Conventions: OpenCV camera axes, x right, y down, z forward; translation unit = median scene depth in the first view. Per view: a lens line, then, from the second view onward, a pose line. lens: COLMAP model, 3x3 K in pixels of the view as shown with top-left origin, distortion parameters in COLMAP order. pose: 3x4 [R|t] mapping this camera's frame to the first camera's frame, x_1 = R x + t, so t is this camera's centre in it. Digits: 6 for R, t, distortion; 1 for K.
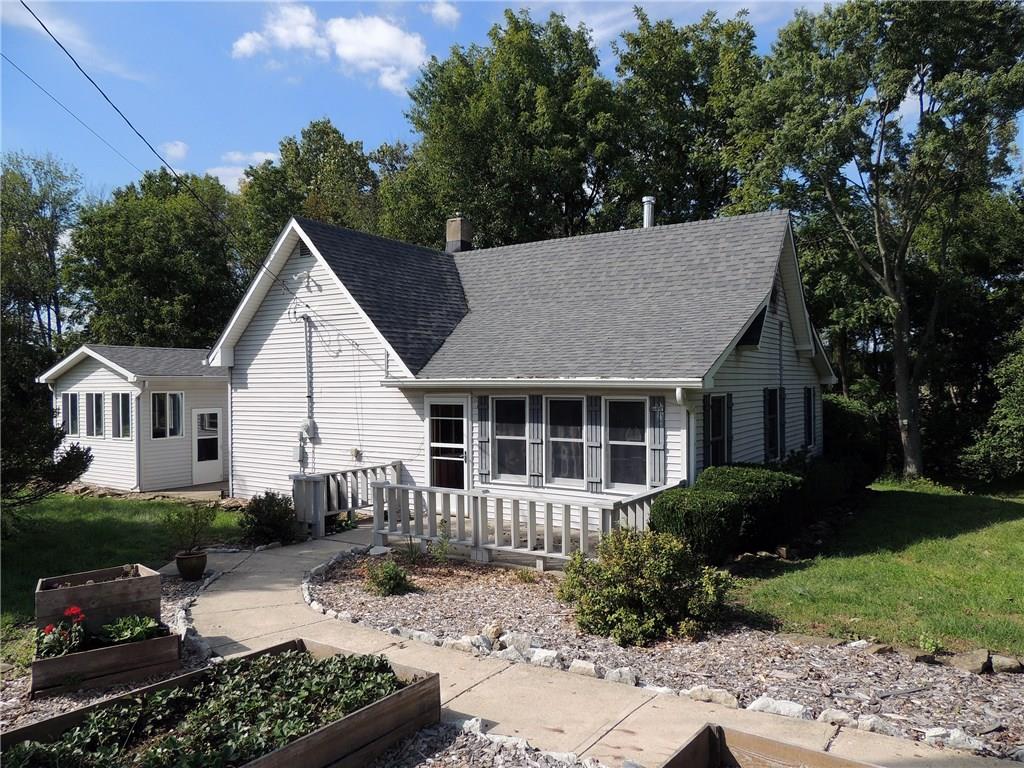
lens RADIAL K [[733.2, 0, 512.0], [0, 733.2, 384.0], [0, 0, 1]] dist [-0.023232, 0.001165]
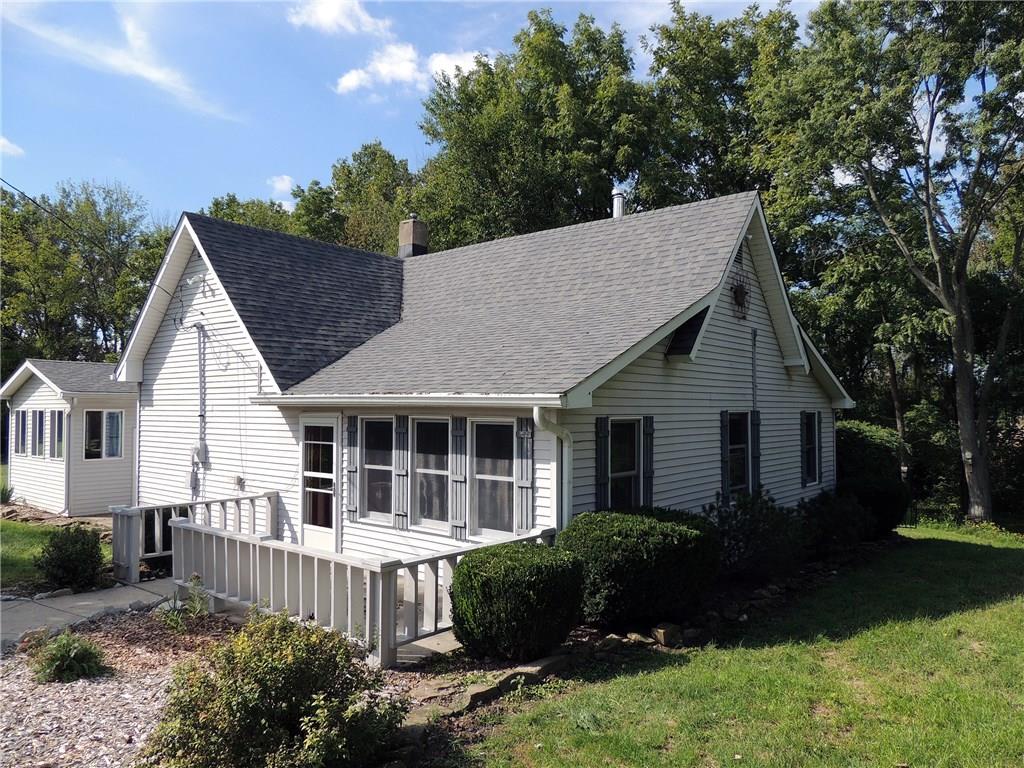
lens RADIAL K [[733.2, 0, 512.0], [0, 733.2, 384.0], [0, 0, 1]] dist [-0.023232, 0.001165]
pose [[0.993433, 0.005972, -0.114262, 0.202452], [-0.009865, 0.999389, -0.033538, 0.005205], [0.113991, 0.034445, 0.992884, 0.171471]]
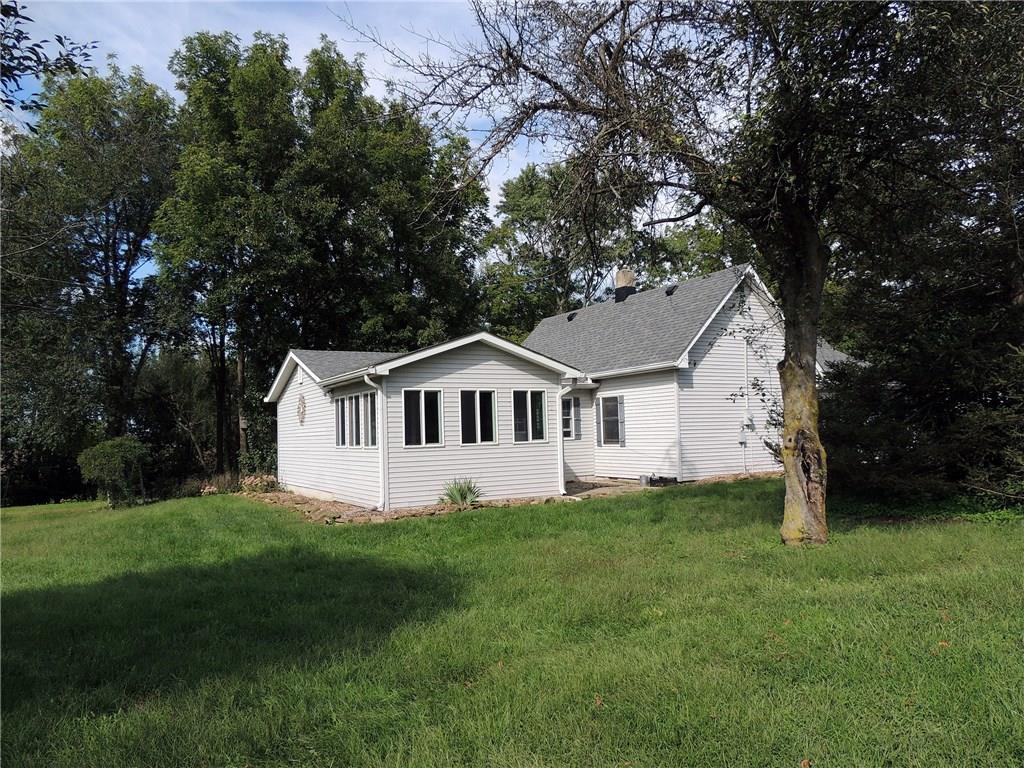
lens RADIAL K [[733.2, 0, 512.0], [0, 733.2, 384.0], [0, 0, 1]] dist [-0.023232, 0.001165]
pose [[0.451301, 0.056031, 0.890611, -1.758648], [0.023855, 0.996913, -0.074806, 0.092833], [-0.892053, 0.055006, 0.448571, 0.803336]]
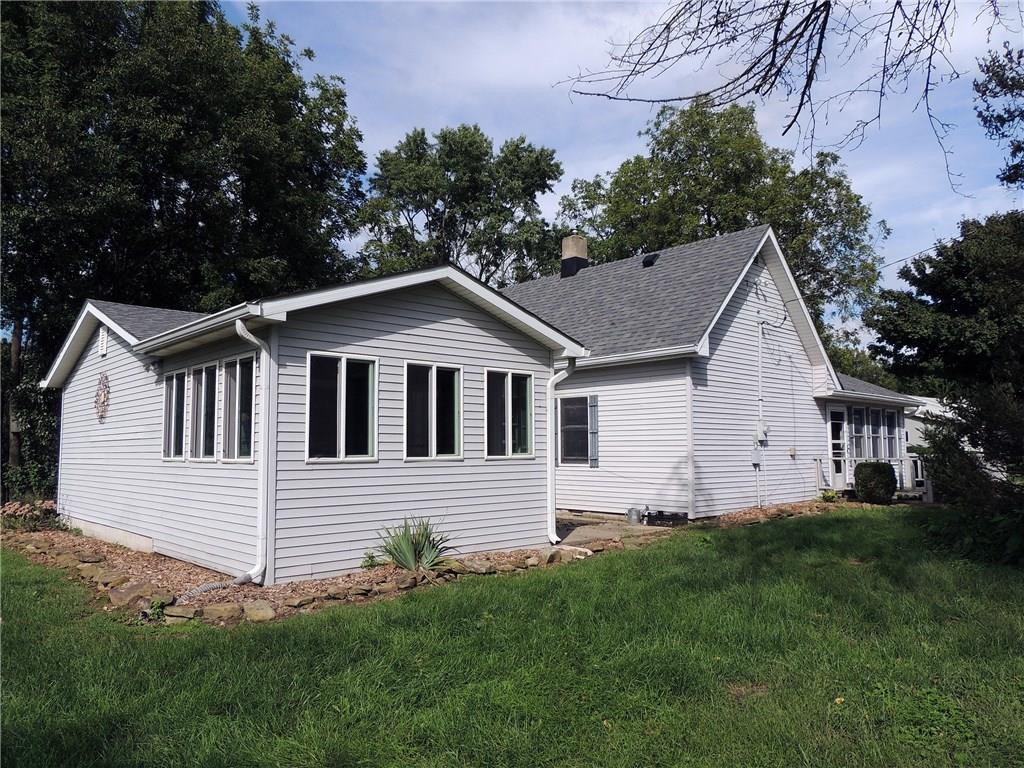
lens RADIAL K [[733.2, 0, 512.0], [0, 733.2, 384.0], [0, 0, 1]] dist [-0.023232, 0.001165]
pose [[0.236234, 0.095377, 0.967004, -1.393126], [0.003336, 0.995086, -0.098962, 0.098283], [-0.971691, 0.026604, 0.234754, 1.135802]]
